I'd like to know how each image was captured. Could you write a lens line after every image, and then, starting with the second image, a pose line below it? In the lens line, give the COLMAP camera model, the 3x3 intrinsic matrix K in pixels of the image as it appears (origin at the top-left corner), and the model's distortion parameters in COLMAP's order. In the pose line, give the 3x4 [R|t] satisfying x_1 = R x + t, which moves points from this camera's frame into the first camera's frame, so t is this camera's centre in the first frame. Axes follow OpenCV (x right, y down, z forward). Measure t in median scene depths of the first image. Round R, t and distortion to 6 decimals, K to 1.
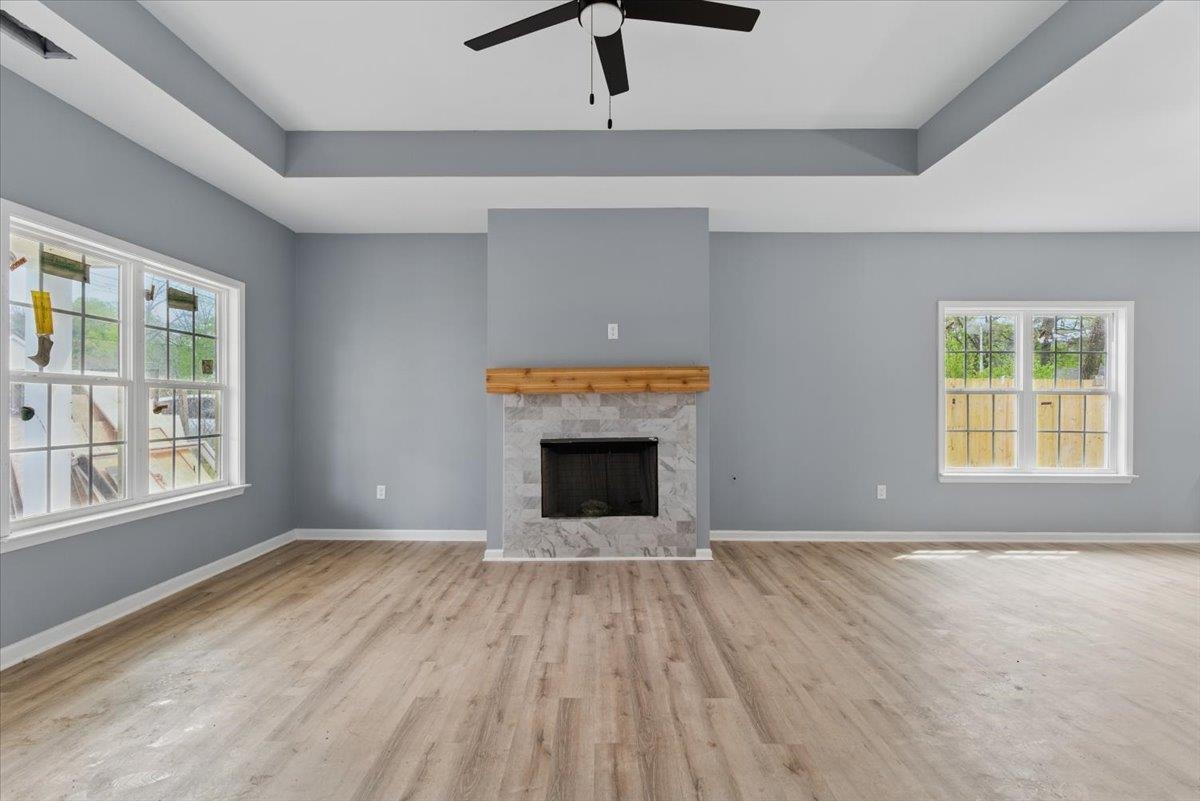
lens RADIAL K [[548.5, 0, 591.8], [0, 548.5, 400.1], [0, 0, 1]] dist [-0.001404, -0.000429]
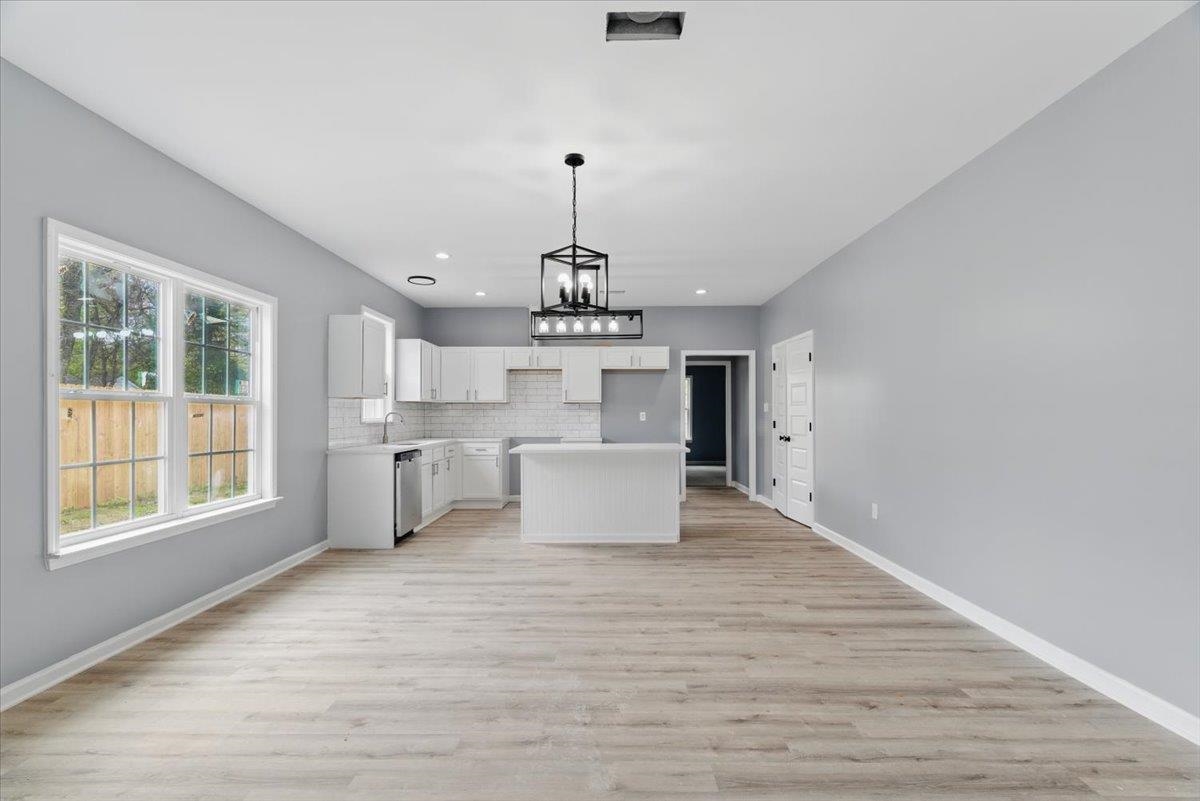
lens RADIAL K [[548.1, 0, 601.1], [0, 548.1, 408.6], [0, 0, 1]] dist [-0.001324, -0.000161]
pose [[0.017390, 0.005123, 0.999836, 0.146486], [0.000978, 0.999986, -0.005141, 0.000504], [-0.999848, 0.001067, 0.017385, 0.539876]]
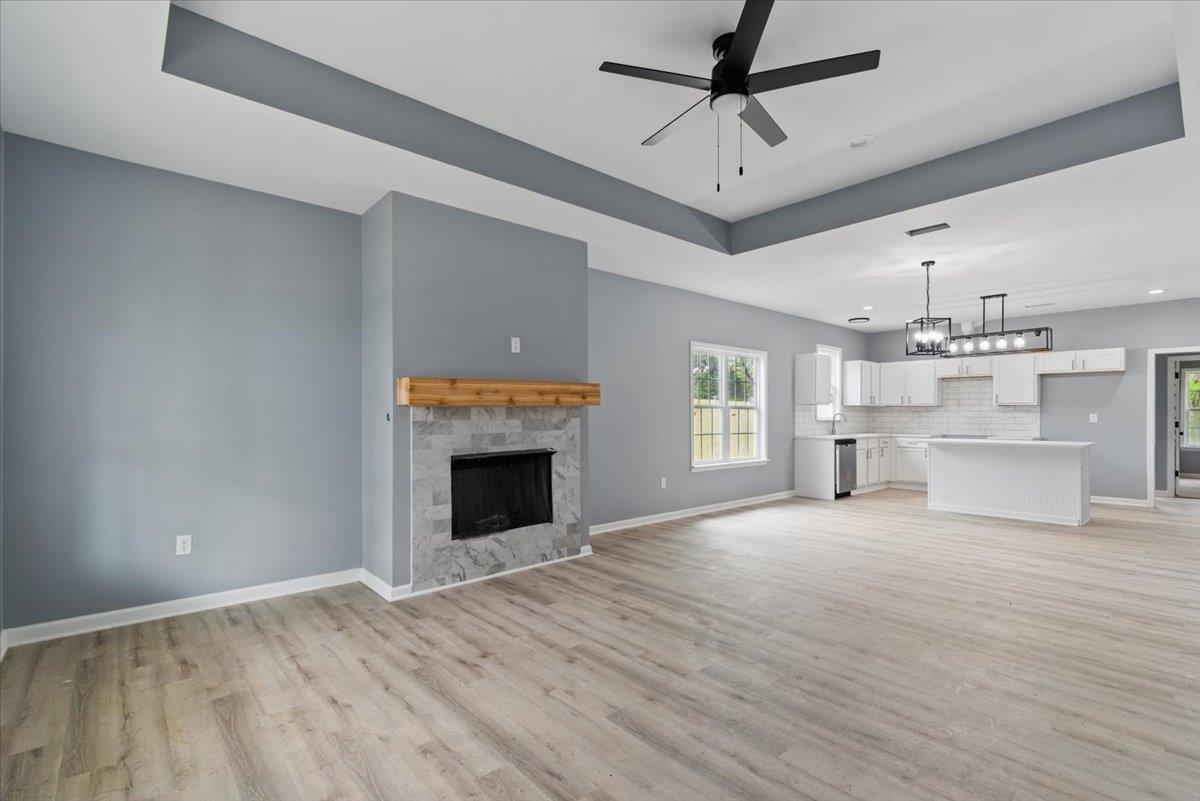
lens RADIAL K [[548.1, 0, 601.1], [0, 548.1, 408.6], [0, 0, 1]] dist [-0.001324, -0.000161]
pose [[0.744477, 0.004649, 0.667632, -0.521556], [-0.000622, 0.999980, -0.006269, -0.002396], [-0.667648, 0.004252, 0.744465, 0.143964]]
